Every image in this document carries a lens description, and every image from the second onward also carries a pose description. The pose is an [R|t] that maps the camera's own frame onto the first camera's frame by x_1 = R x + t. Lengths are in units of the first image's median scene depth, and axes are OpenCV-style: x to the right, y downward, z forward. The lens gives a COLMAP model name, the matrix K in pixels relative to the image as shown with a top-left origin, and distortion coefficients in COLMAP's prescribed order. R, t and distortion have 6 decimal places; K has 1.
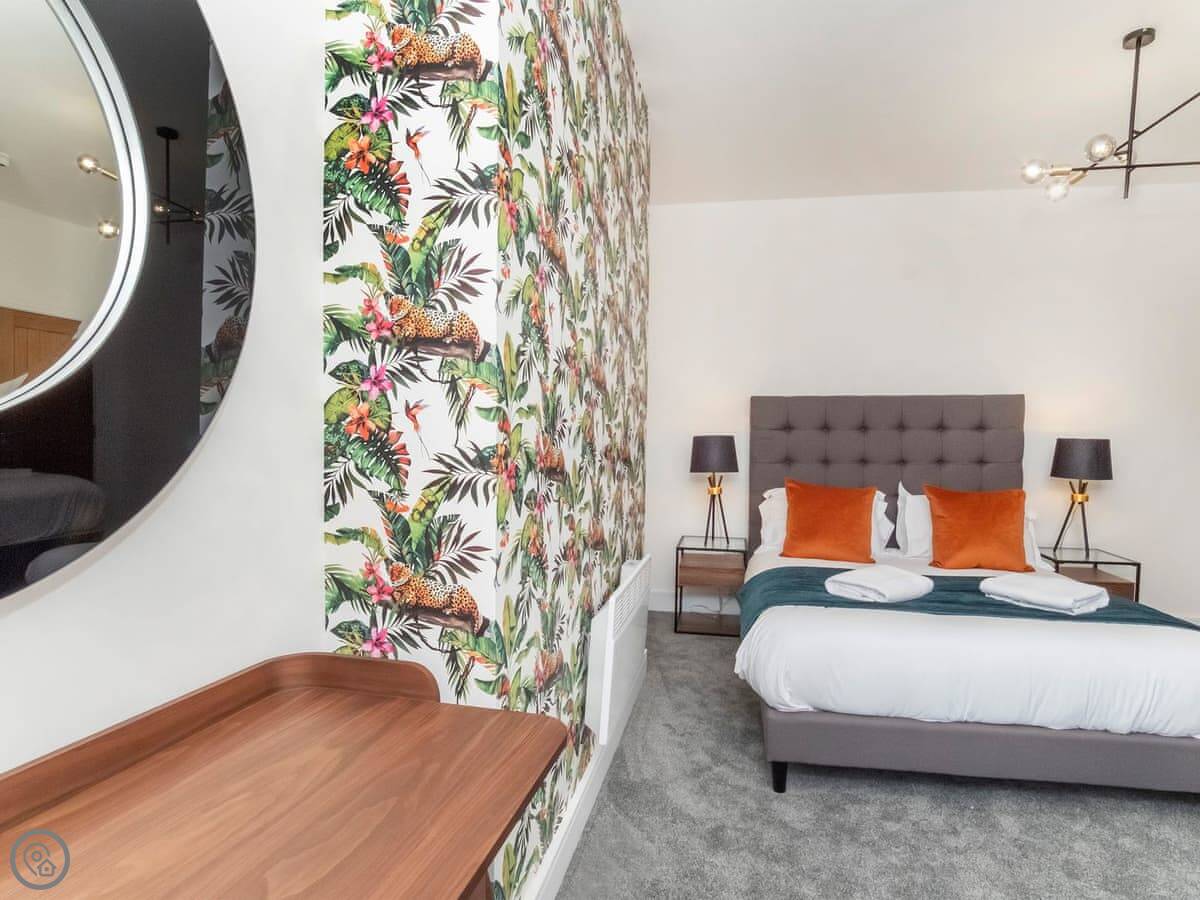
lens RADIAL K [[605.4, 0, 600.2], [0, 605.4, 451.6], [0, 0, 1]] dist [-0.039781, 0.008660]
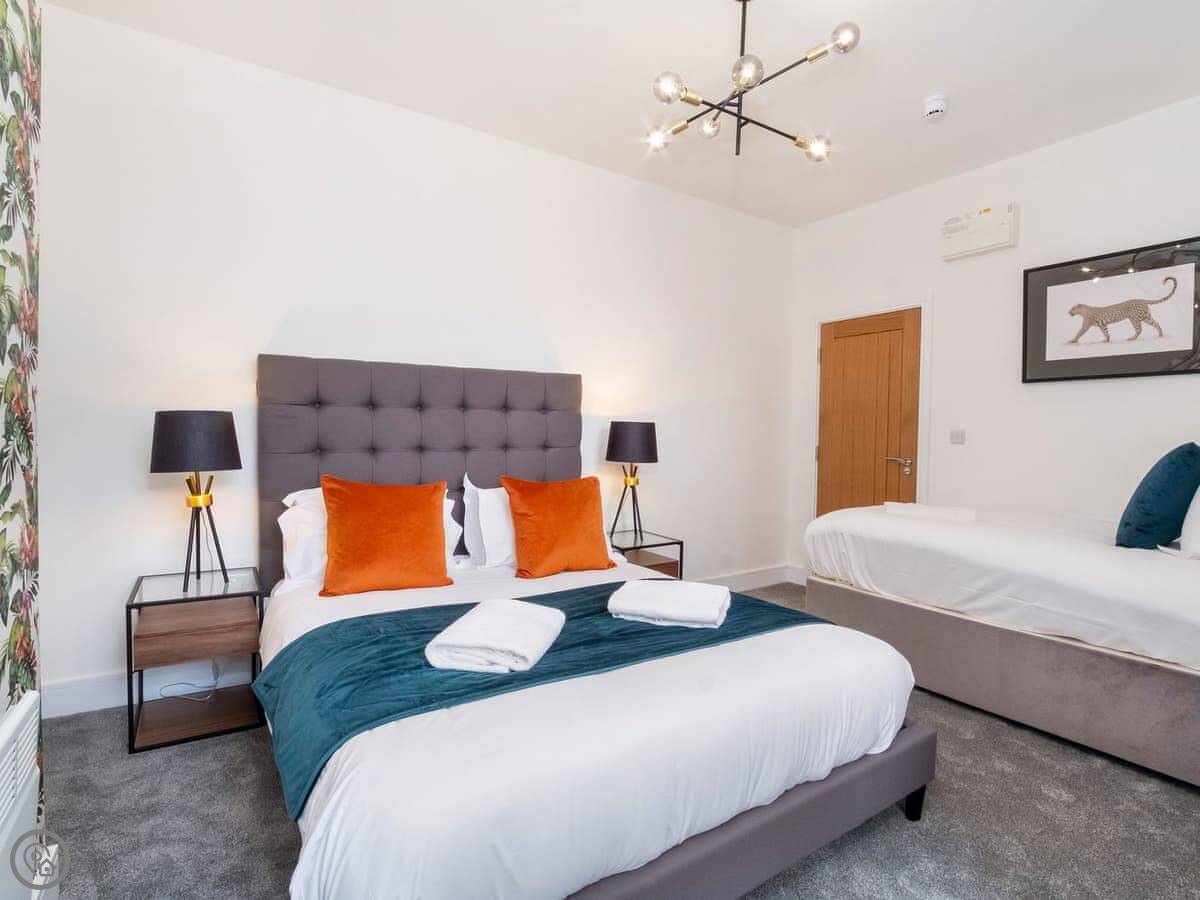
lens RADIAL K [[605.4, 0, 604.6], [0, 605.4, 452.6], [0, 0, 1]] dist [-0.039781, 0.008660]
pose [[0.697122, -0.023325, 0.716573, 0.046652], [0.005567, 0.999617, 0.027123, 0.001778], [-0.716931, -0.014919, 0.696985, 0.303375]]
